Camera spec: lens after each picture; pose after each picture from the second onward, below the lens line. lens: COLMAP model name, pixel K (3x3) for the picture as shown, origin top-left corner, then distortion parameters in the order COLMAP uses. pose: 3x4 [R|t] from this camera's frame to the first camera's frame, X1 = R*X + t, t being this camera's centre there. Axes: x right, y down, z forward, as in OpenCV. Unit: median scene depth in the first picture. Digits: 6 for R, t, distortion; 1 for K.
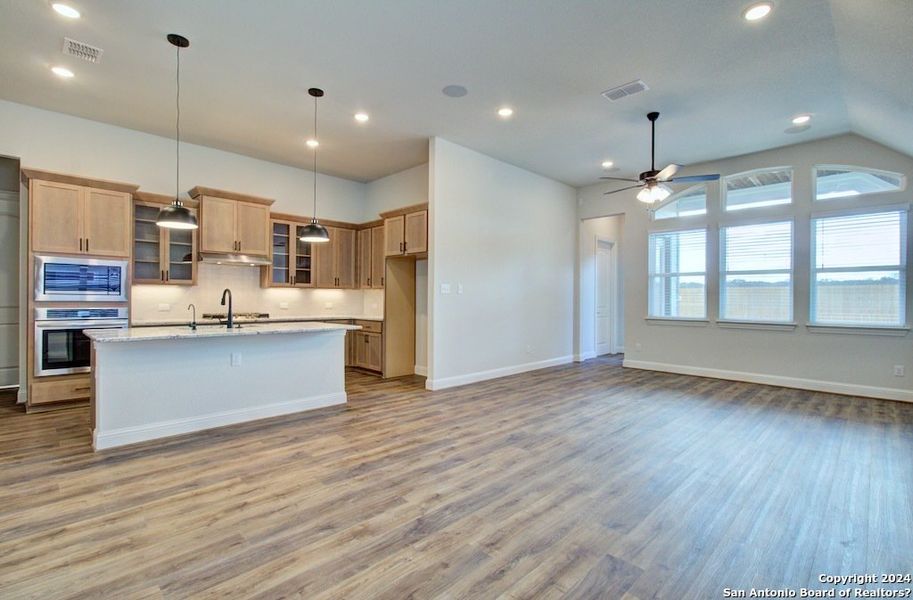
lens RADIAL K [[424.1, 0, 456.5], [0, 424.1, 300.0], [0, 0, 1]] dist [-0.002374, -0.000268]
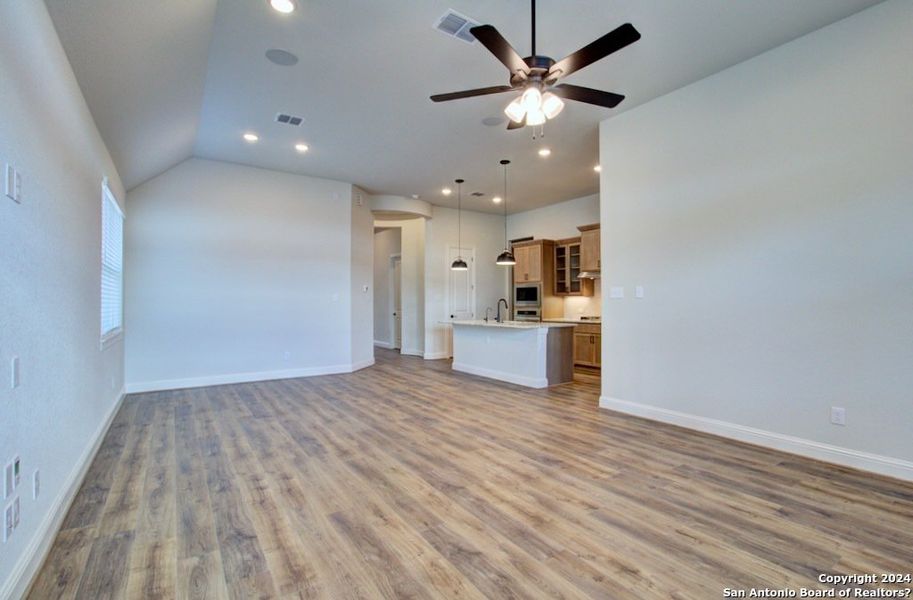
lens RADIAL K [[414.3, 0, 448.5], [0, 414.3, 299.0], [0, 0, 1]] dist [0.000623, 0.000841]
pose [[-0.199990, -0.018667, -0.979620, 1.079121], [-0.001806, 0.999824, -0.018684, 0.003961], [0.979796, -0.001968, -0.199988, 1.084541]]
